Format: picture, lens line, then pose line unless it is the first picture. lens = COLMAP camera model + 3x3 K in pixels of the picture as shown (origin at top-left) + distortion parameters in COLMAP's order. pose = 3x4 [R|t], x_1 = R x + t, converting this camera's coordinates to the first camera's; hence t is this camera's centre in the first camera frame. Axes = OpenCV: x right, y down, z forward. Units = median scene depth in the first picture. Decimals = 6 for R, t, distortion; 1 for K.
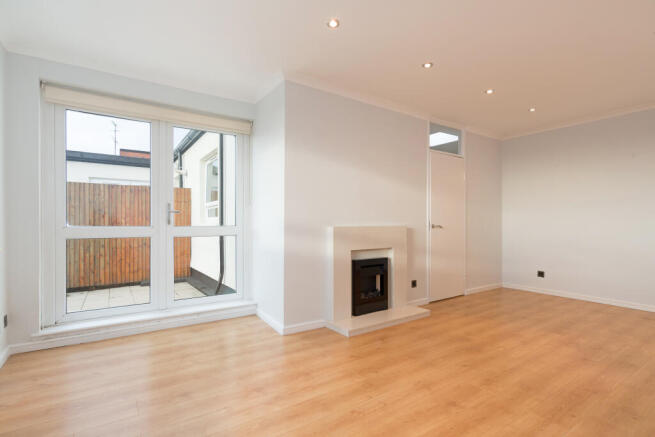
lens RADIAL K [[324.7, 0, 325.5], [0, 324.7, 221.9], [0, 0, 1]] dist [0.008001, 0.000076]
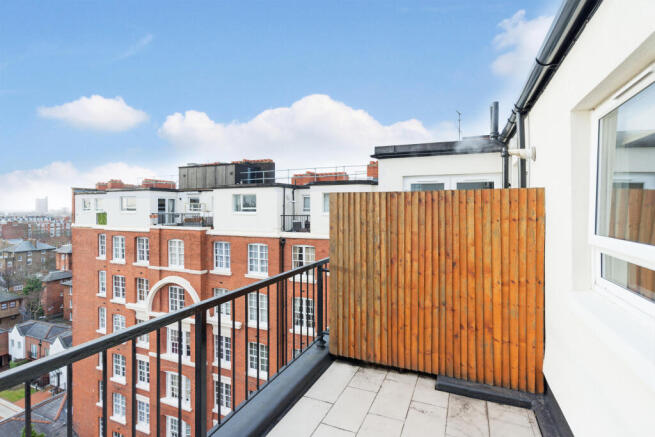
lens RADIAL K [[324.7, 0, 329.5], [0, 324.7, 213.8], [0, 0, 1]] dist [0.008001, 0.000076]
pose [[0.557760, 0.010333, -0.829938, -0.240239], [-0.000032, 0.999923, 0.012428, -0.082821], [0.830003, -0.006906, 0.557717, 0.585758]]
